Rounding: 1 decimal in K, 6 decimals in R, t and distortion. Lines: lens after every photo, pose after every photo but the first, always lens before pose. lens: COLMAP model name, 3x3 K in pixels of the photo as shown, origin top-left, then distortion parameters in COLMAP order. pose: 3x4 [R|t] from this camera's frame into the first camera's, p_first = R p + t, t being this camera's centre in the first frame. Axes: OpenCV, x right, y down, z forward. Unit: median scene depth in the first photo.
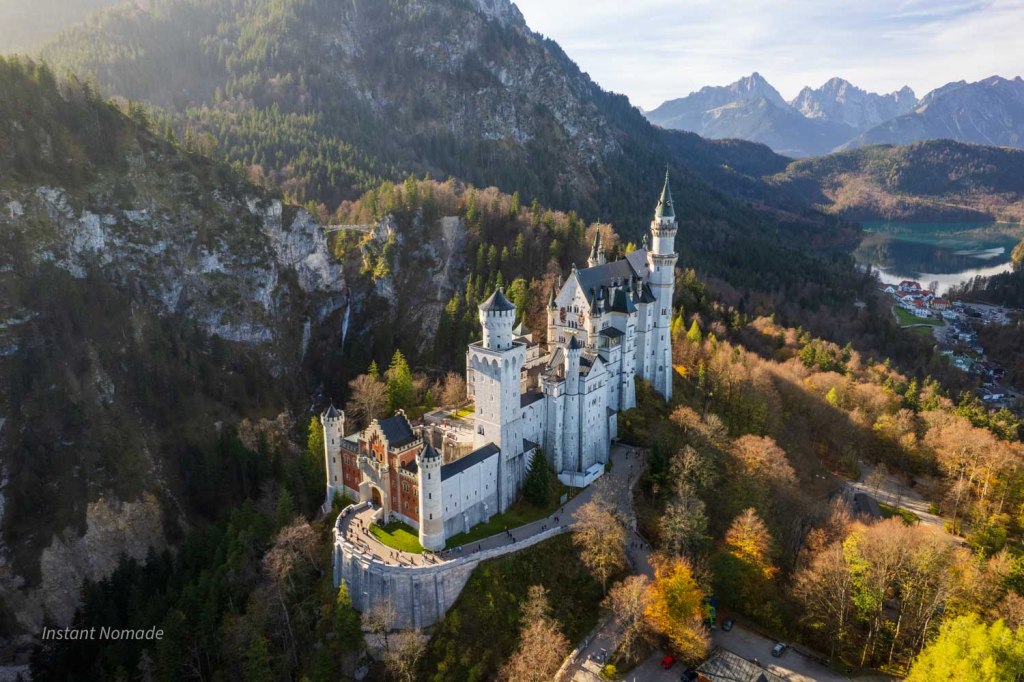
lens RADIAL K [[664.6, 0, 512.0], [0, 664.6, 341.0], [0, 0, 1]] dist [-0.081527, 0.075832]
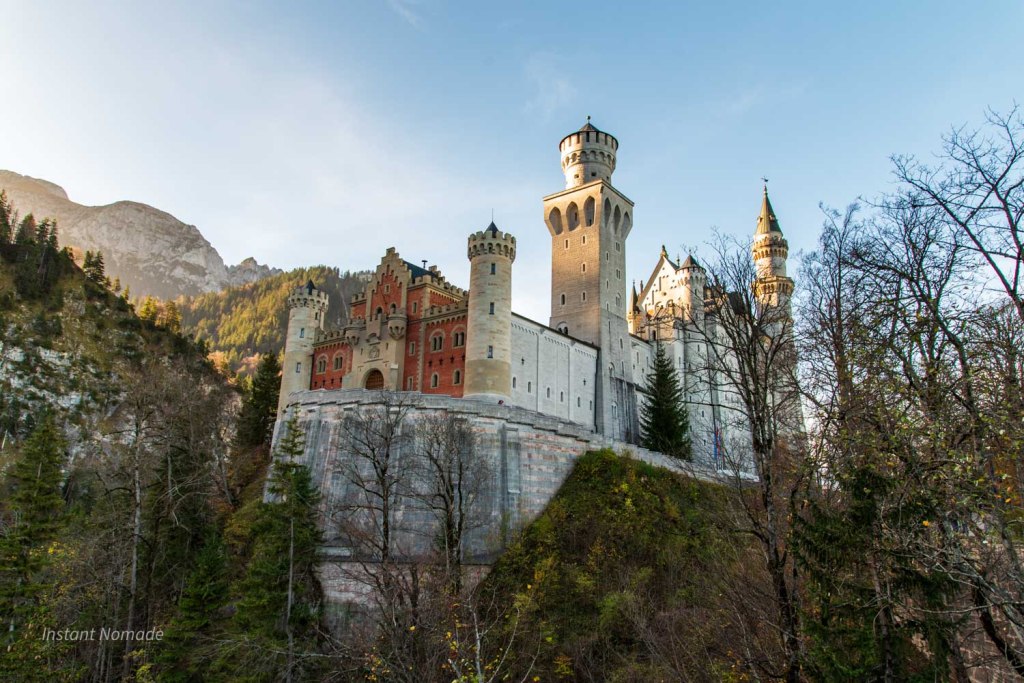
lens RADIAL K [[733.2, 0, 512.0], [0, 733.2, 341.5], [0, 0, 1]] dist [0.020479, -0.002214]
pose [[0.999467, 0.025916, 0.019864, -0.039614], [-0.011890, 0.855426, -0.517789, 0.184084], [-0.030411, 0.517277, 0.855278, 0.174583]]
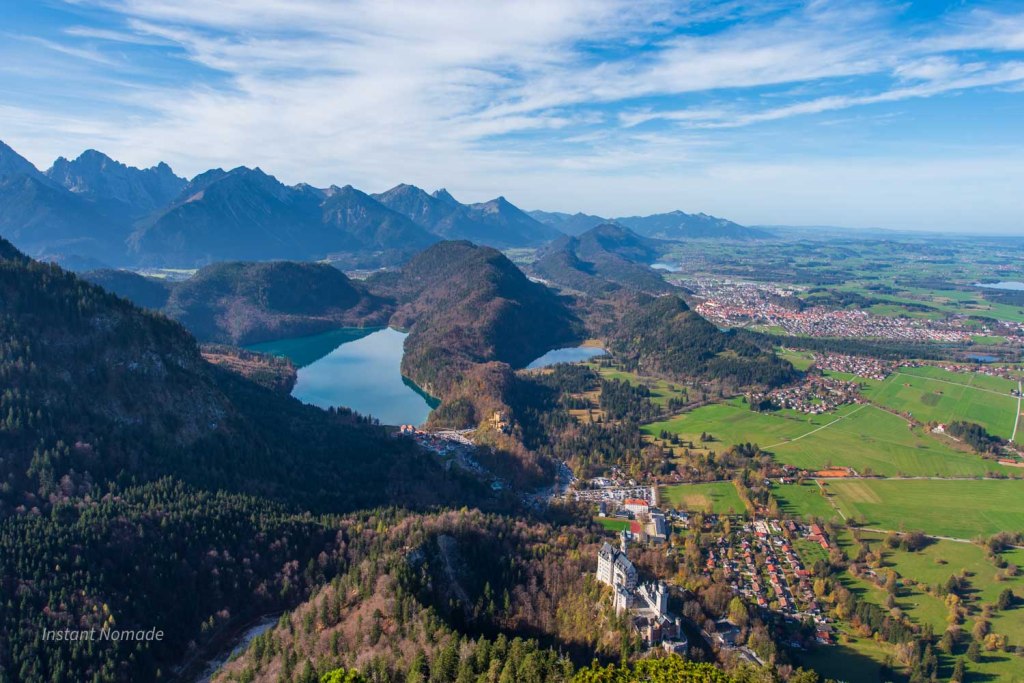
lens RADIAL K [[708.6, 0, 512.0], [0, 708.6, 341.5], [0, 0, 1]] dist [0.029997, -0.001983]
pose [[0.504741, -0.165660, 0.847227, -1.672951], [0.213997, 0.974793, 0.063113, -0.840658], [-0.836326, 0.149448, 0.527469, -0.374388]]
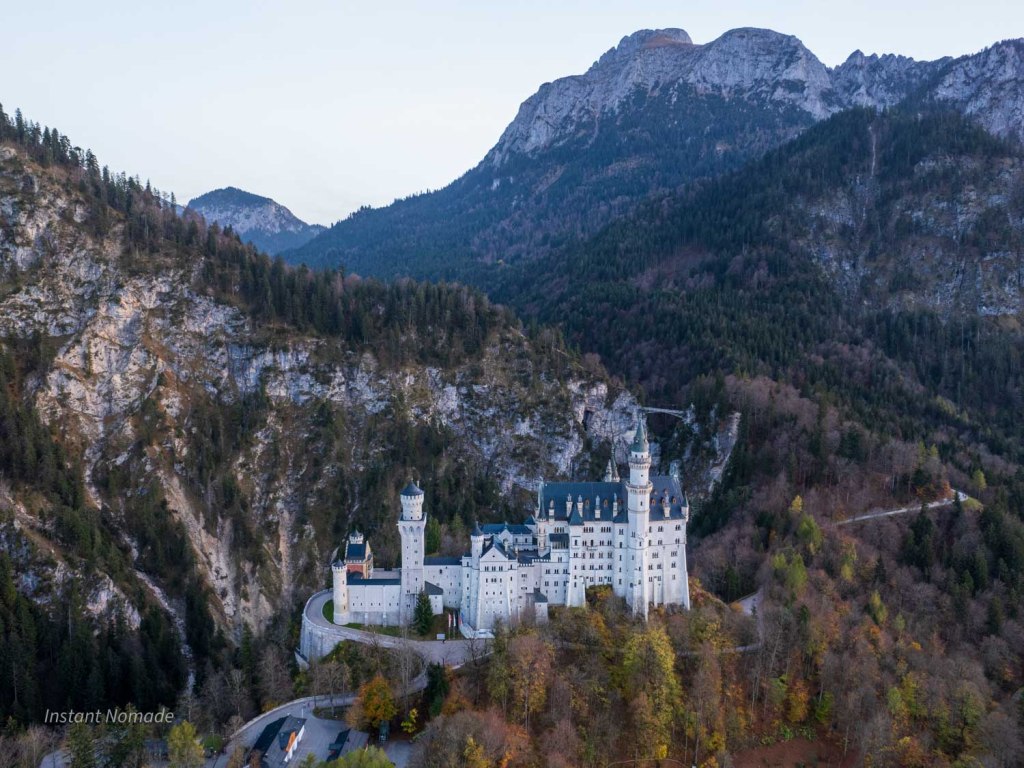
lens RADIAL K [[741.9, 0, 512.0], [0, 741.9, 384.0], [0, 0, 1]] dist [-0.079670, 0.085258]
pose [[0.652591, 0.090217, -0.752321, 0.534432], [-0.204608, 0.976983, -0.060327, -0.092179], [0.729562, 0.193300, 0.656029, -0.013303]]
